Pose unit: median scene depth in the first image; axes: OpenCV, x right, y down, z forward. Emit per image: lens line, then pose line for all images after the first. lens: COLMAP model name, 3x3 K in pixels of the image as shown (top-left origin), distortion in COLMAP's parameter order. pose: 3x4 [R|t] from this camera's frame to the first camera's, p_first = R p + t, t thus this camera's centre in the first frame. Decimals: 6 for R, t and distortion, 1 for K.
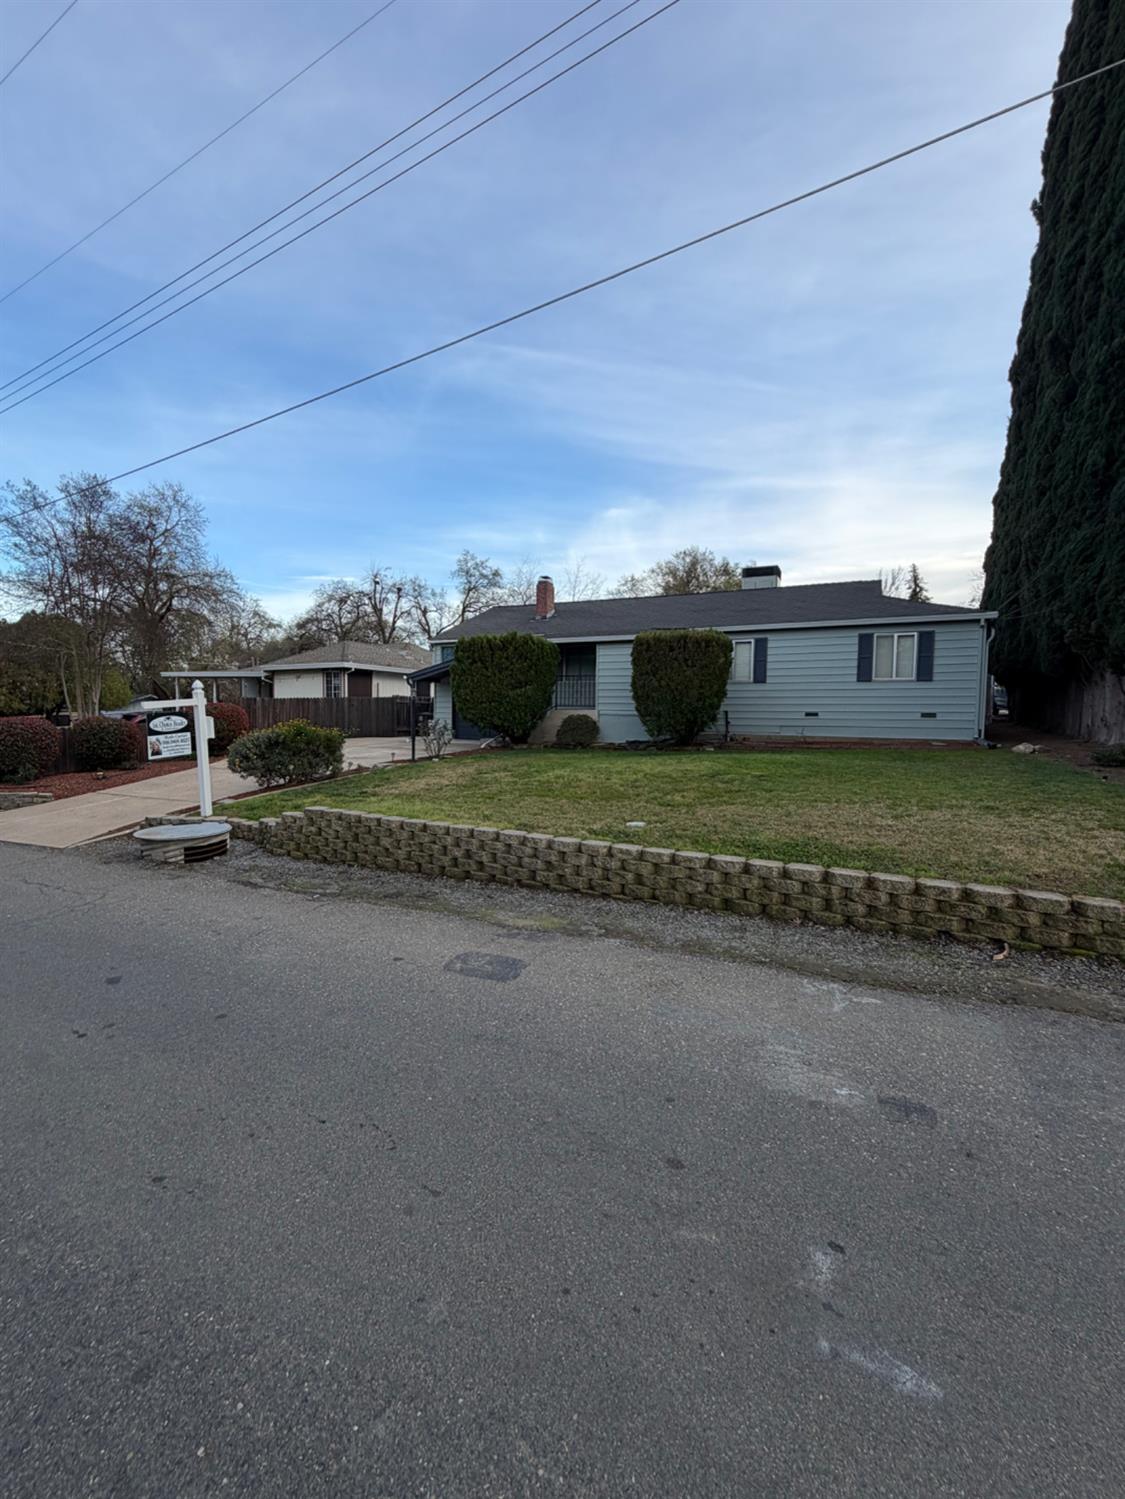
lens RADIAL K [[599.6, 0, 562.5], [0, 599.6, 749.5], [0, 0, 1]] dist [0.001057, 0.000075]
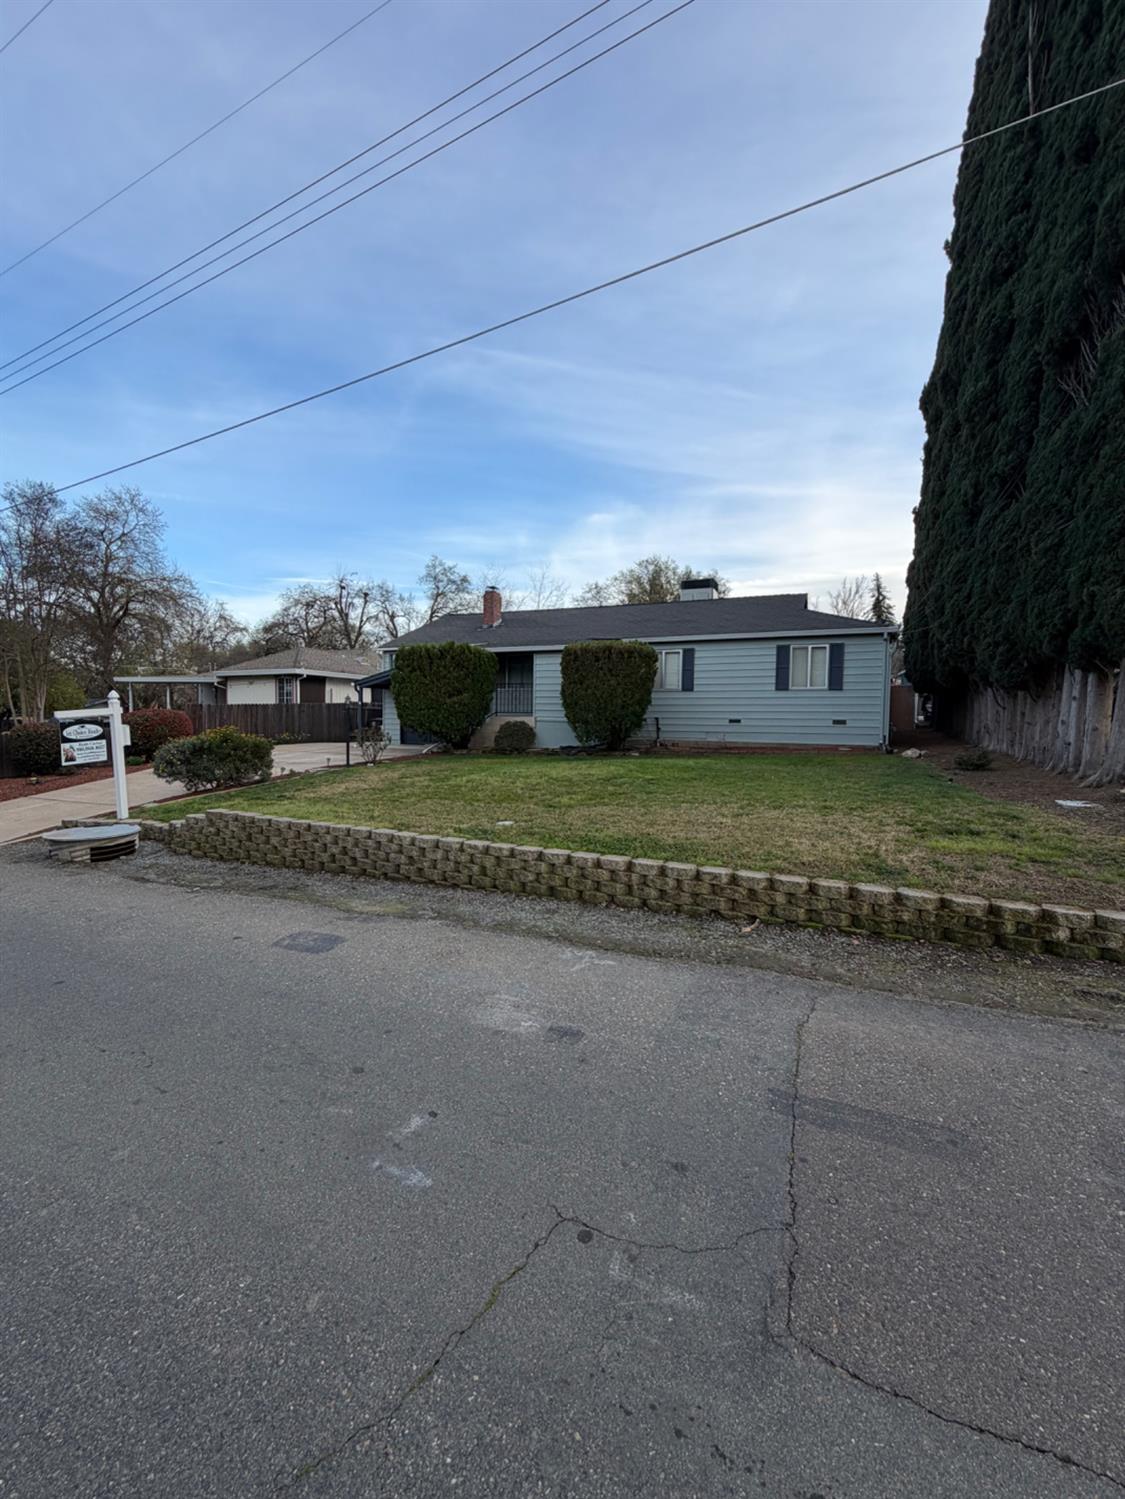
lens RADIAL K [[599.6, 0, 562.5], [0, 599.6, 749.5], [0, 0, 1]] dist [0.001057, 0.000075]
pose [[0.999356, -0.000788, 0.035882, 0.111619], [0.001034, 0.999976, -0.006853, -0.002486], [-0.035876, 0.006886, 0.999333, -0.066440]]
